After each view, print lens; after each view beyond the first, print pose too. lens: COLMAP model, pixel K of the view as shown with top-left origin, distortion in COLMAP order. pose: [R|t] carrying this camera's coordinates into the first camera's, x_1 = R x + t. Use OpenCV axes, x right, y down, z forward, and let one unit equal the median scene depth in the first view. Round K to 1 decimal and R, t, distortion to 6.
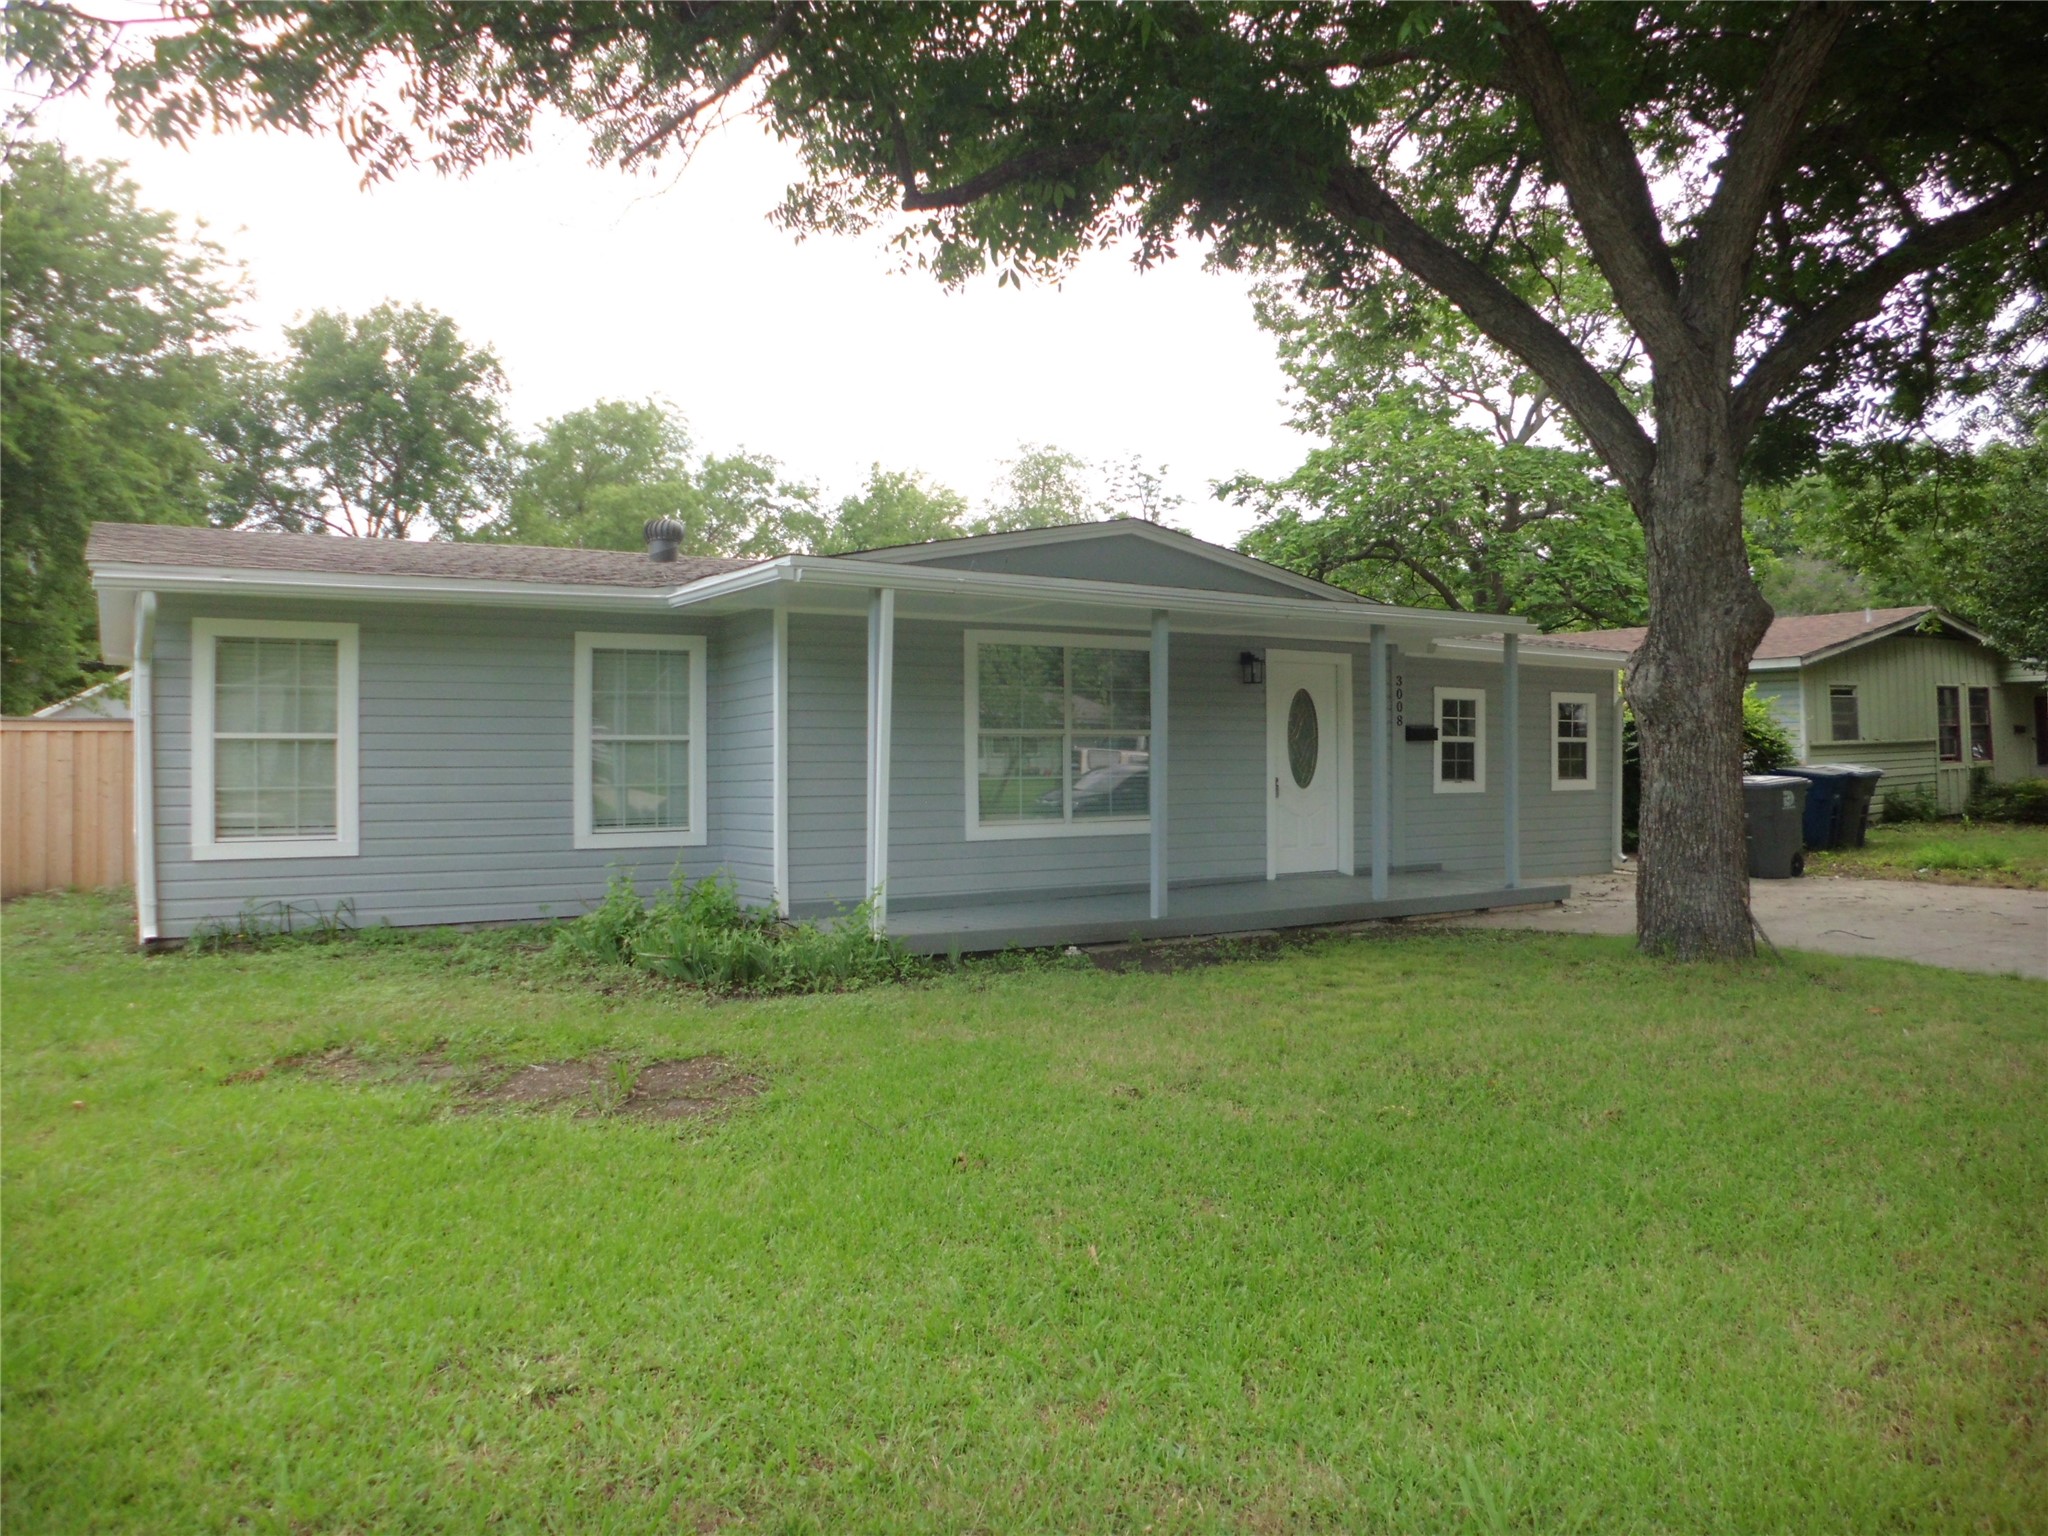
lens RADIAL K [[1534.9, 0, 1030.6], [0, 1534.9, 763.1], [0, 0, 1]] dist [0.011915, 0.003655]
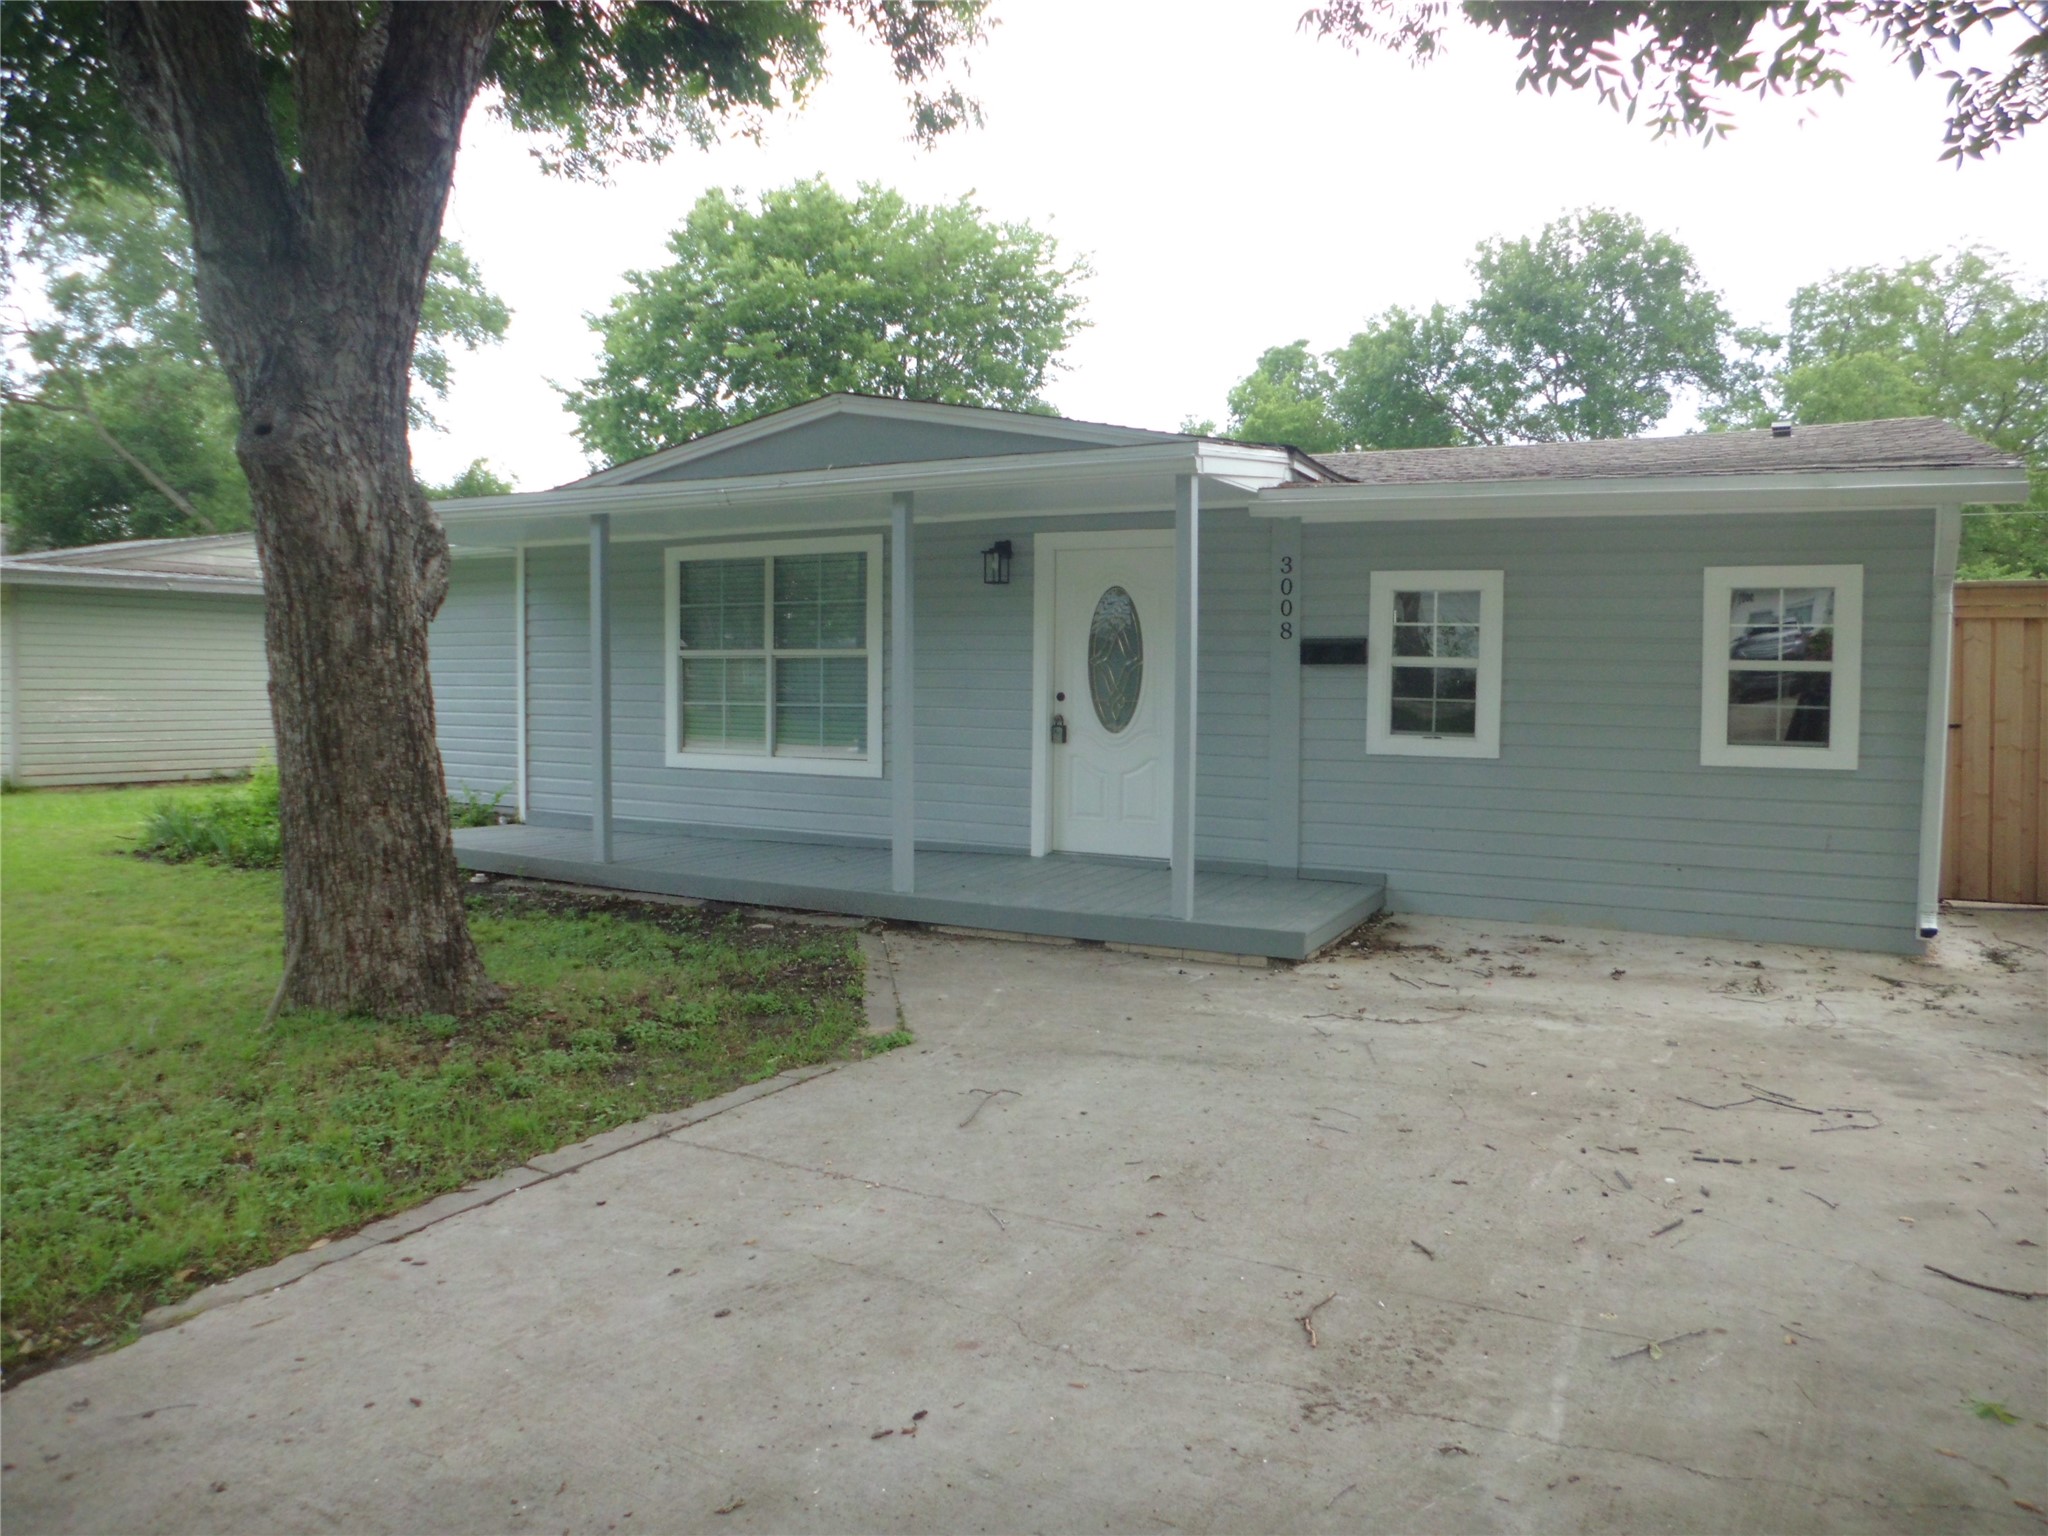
lens RADIAL K [[1534.9, 0, 1028.9], [0, 1534.9, 767.5], [0, 0, 1]] dist [0.011915, 0.003655]
pose [[0.411371, 0.069936, -0.908781, 0.804478], [-0.008016, 0.997291, 0.073119, -0.018501], [0.911433, -0.022794, 0.410817, 0.701580]]
